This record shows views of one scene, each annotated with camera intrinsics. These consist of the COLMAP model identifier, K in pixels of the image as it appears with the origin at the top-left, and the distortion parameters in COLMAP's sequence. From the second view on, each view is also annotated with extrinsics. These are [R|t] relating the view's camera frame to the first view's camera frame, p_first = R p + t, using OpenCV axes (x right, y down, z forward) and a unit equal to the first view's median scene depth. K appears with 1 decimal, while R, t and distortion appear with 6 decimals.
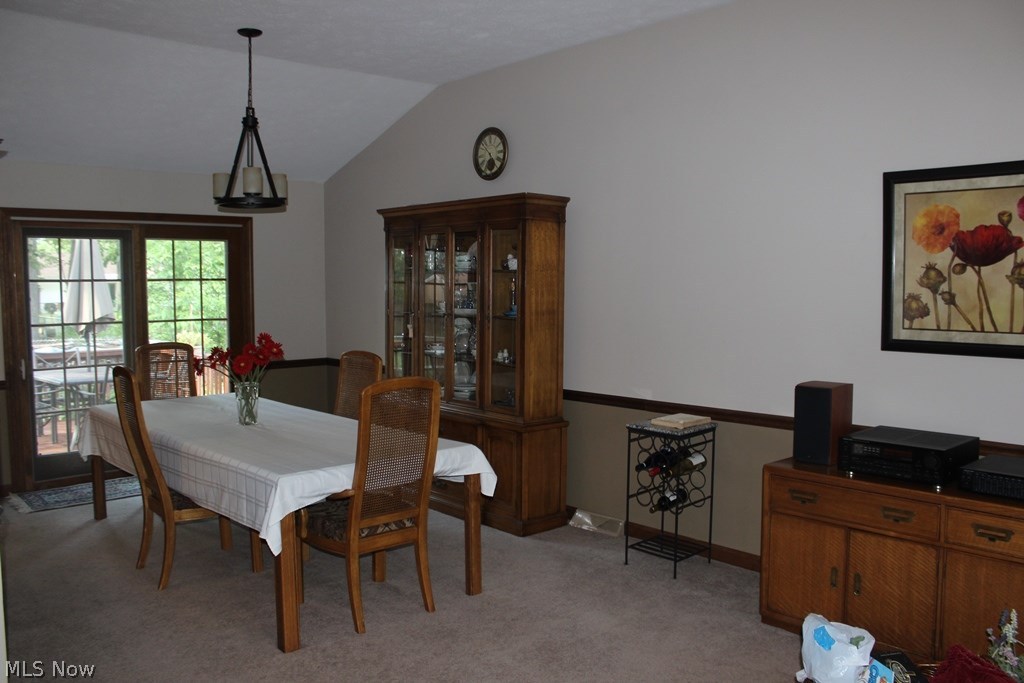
lens RADIAL K [[841.2, 0, 510.9], [0, 841.2, 345.2], [0, 0, 1]] dist [-0.154944, 0.107656]
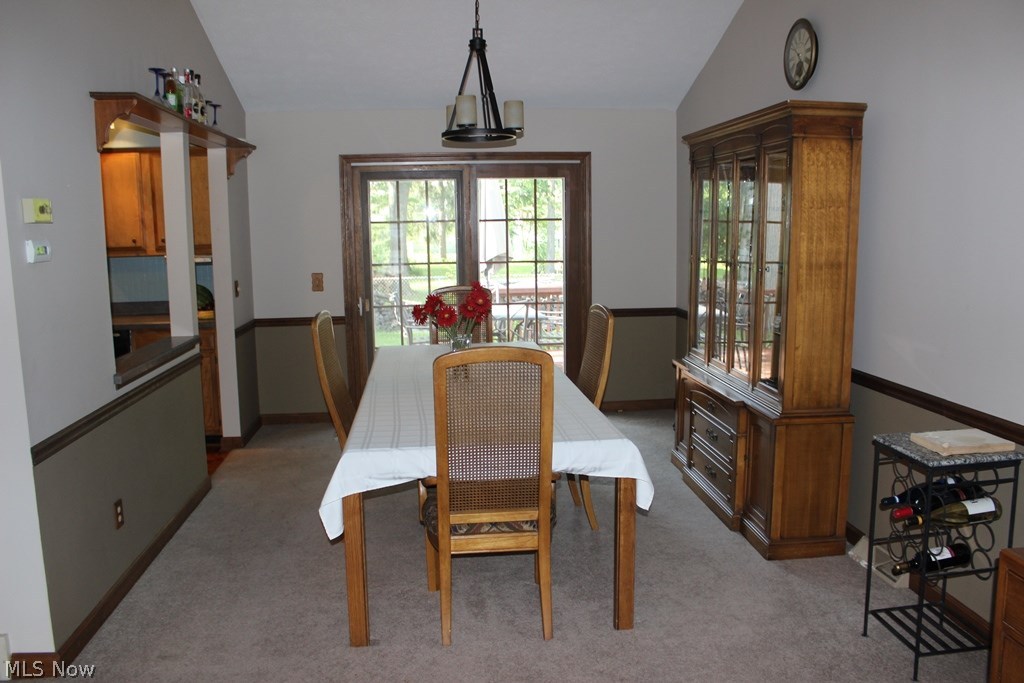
lens RADIAL K [[841.2, 0, 506.9], [0, 841.2, 346.1], [0, 0, 1]] dist [-0.154944, 0.107656]
pose [[0.810052, 0.075431, -0.581486, 0.328238], [-0.031969, 0.995897, 0.084654, -0.028738], [0.585486, -0.049984, 0.809140, 0.354644]]
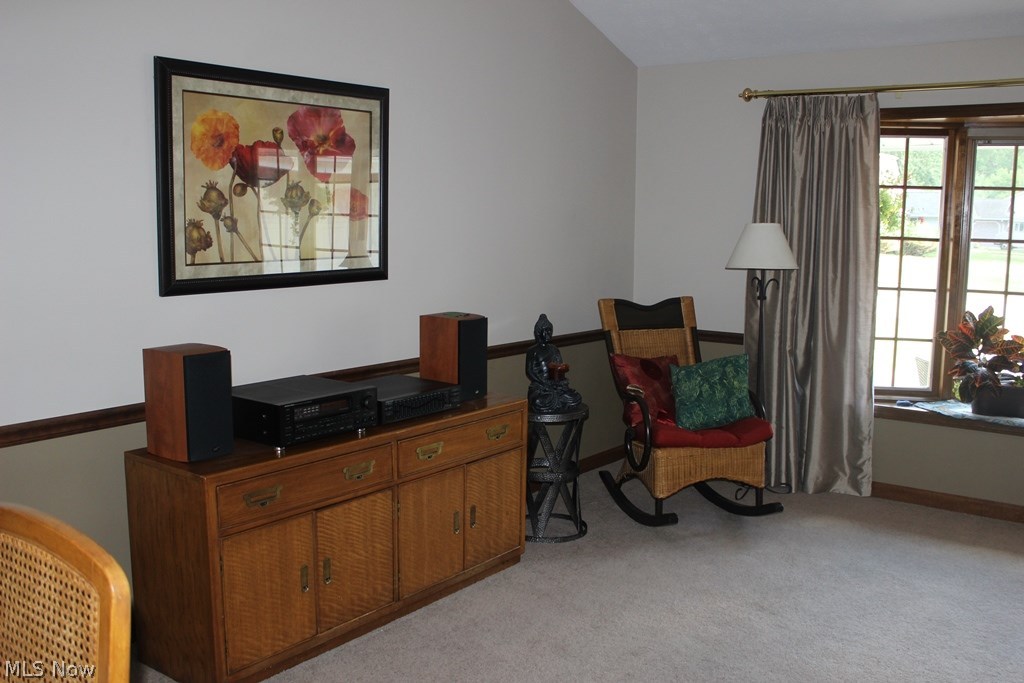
lens RADIAL K [[979.3, 0, 507.4], [0, 979.3, 336.4], [0, 0, 1]] dist [-0.065282, 0.000000]
pose [[-0.191831, -0.126527, 0.973238, -0.486769], [0.061898, 0.988121, 0.140663, -0.064299], [-0.979474, 0.087225, -0.181721, 0.867099]]
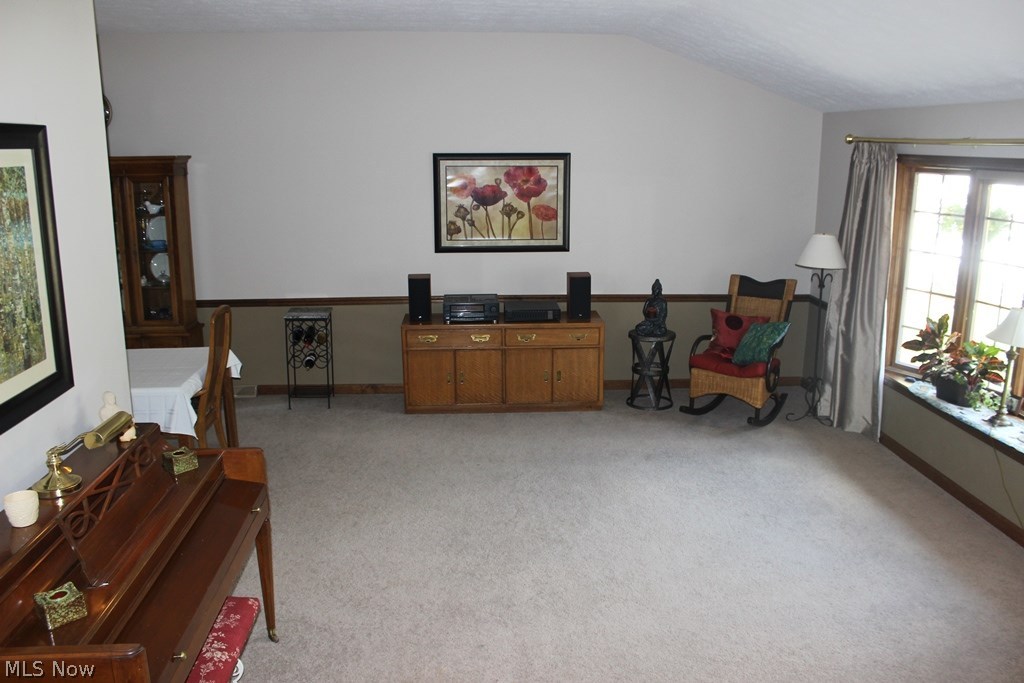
lens RADIAL K [[841.2, 0, 513.0], [0, 841.2, 347.6], [0, 0, 1]] dist [-0.154944, 0.107656]
pose [[0.628835, -0.186078, 0.754944, -0.879027], [0.057100, 0.979371, 0.193833, -0.139120], [-0.775439, -0.078782, 0.626488, -0.304446]]
